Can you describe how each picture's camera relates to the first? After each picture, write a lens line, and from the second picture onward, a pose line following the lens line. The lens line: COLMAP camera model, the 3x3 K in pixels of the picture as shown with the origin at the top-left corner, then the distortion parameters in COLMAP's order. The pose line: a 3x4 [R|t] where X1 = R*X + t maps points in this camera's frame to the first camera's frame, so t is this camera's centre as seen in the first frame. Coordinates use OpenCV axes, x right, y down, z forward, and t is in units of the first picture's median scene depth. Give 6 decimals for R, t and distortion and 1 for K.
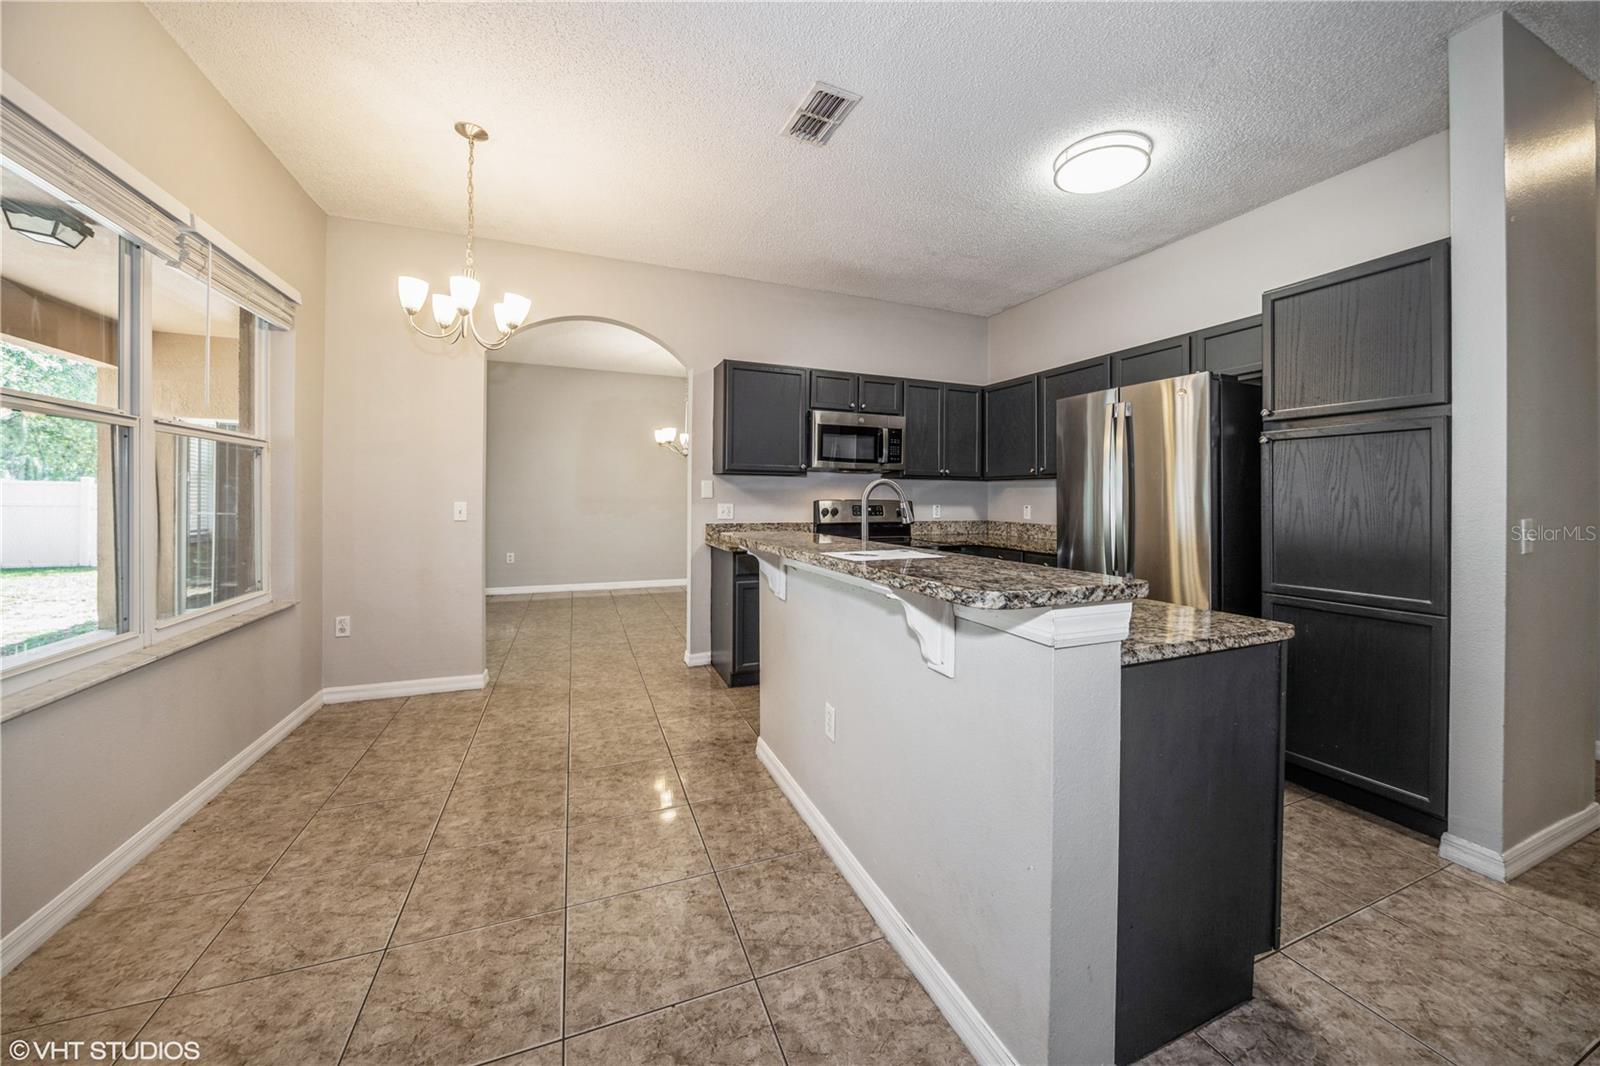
lens RADIAL K [[563.8, 0, 805.8], [0, 563.8, 489.9], [0, 0, 1]] dist [-0.013376, -0.000207]
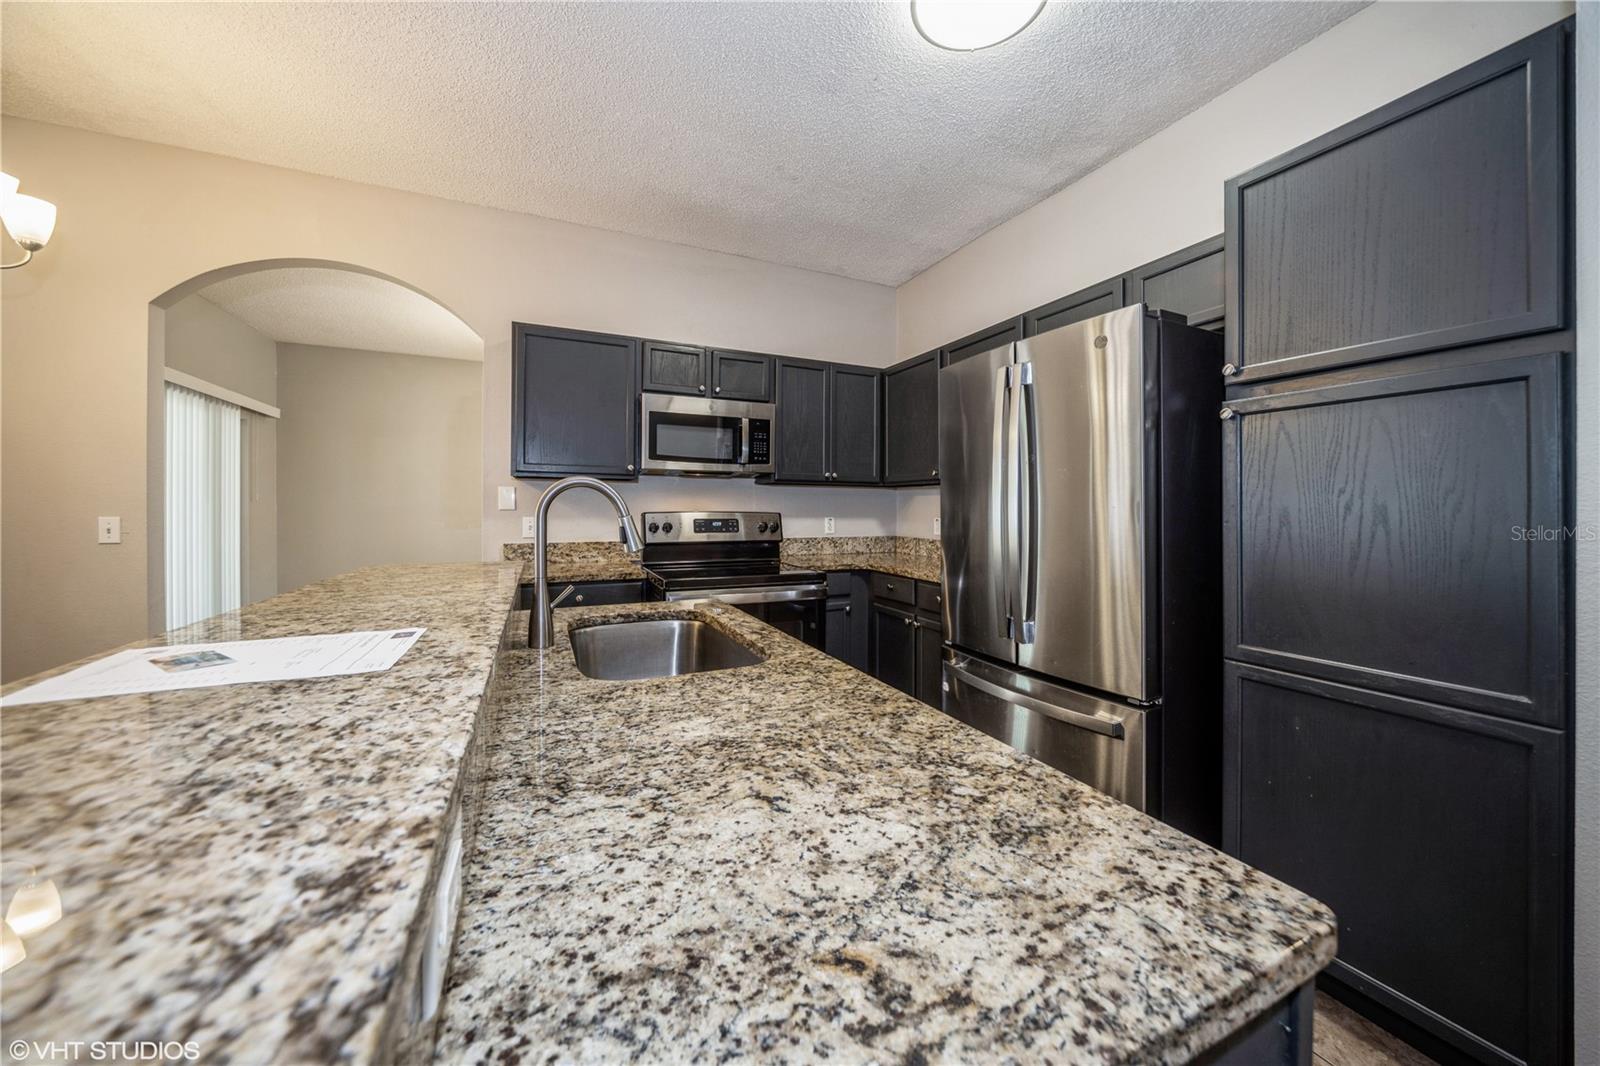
lens RADIAL K [[563.8, 0, 799.8], [0, 563.8, 503.7], [0, 0, 1]] dist [-0.013376, -0.000207]
pose [[0.999250, -0.002278, 0.038656, 0.182461], [0.002106, 0.999988, 0.004487, 0.003584], [-0.038666, -0.004402, 0.999242, 0.225665]]
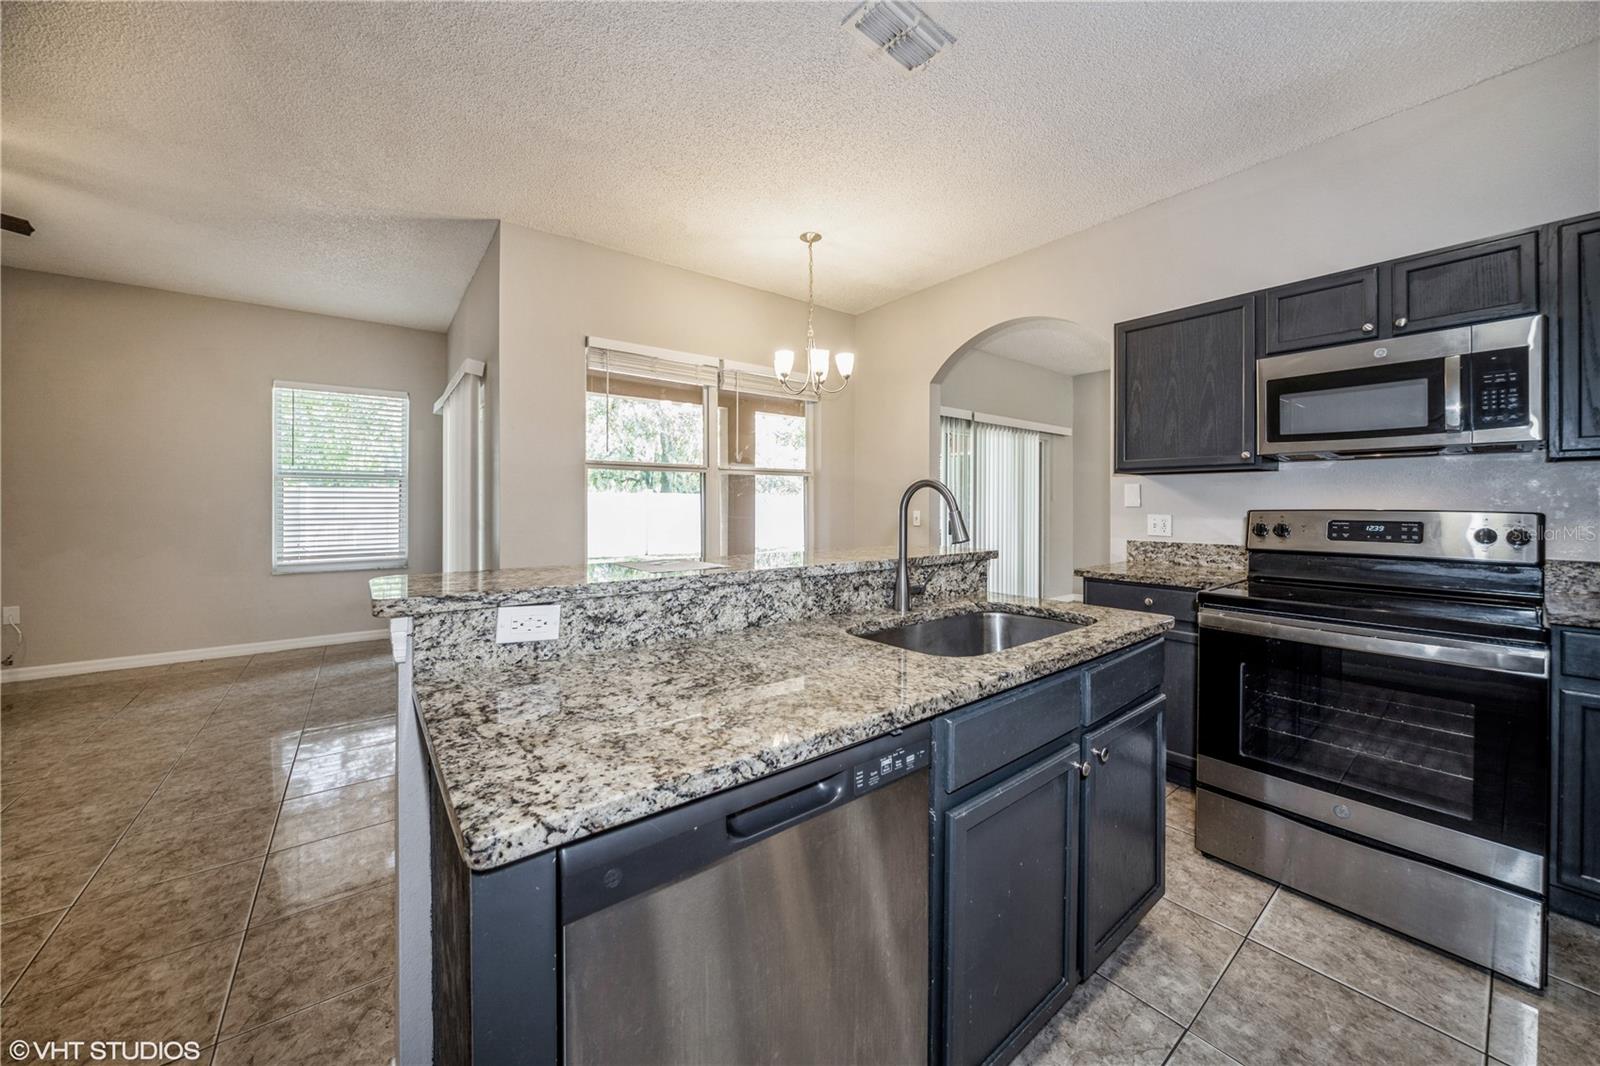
lens RADIAL K [[563.8, 0, 814.8], [0, 563.8, 506.3], [0, 0, 1]] dist [-0.013376, -0.000207]
pose [[0.290141, -0.004097, -0.956975, 0.417057], [0.014687, 0.999892, 0.000172, 0.006765], [0.956871, -0.014105, 0.290170, 0.356273]]
